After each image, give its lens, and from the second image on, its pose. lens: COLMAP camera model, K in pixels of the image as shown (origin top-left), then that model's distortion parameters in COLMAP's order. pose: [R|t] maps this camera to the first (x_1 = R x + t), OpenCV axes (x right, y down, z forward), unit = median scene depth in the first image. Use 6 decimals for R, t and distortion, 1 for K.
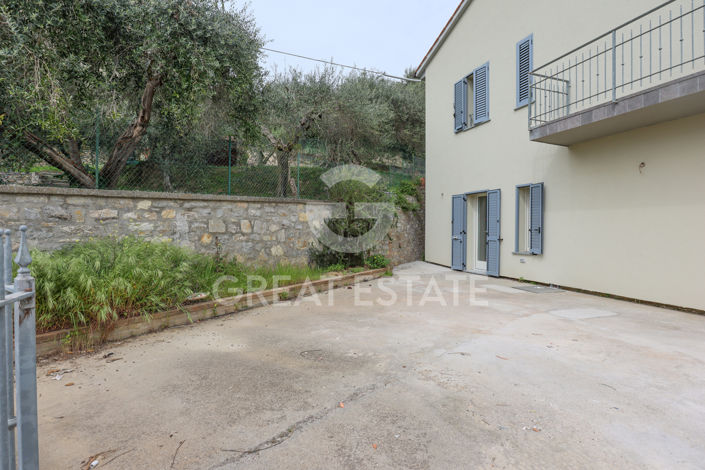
lens RADIAL K [[360.0, 0, 352.5], [0, 360.0, 235.0], [0, 0, 1]] dist [-0.028569, 0.001395]
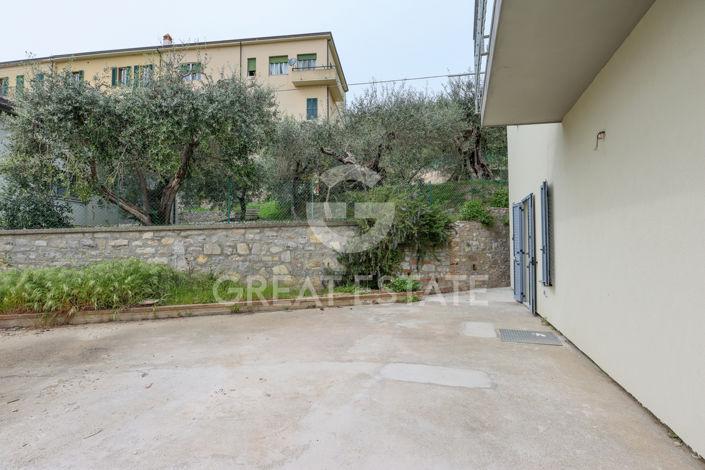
lens RADIAL K [[360.0, 0, 352.5], [0, 360.0, 235.0], [0, 0, 1]] dist [-0.028569, 0.001395]
pose [[0.797974, -0.031298, -0.601879, 0.854896], [0.002262, 0.998799, -0.048940, -0.012607], [0.602688, 0.037691, 0.797087, 0.318007]]
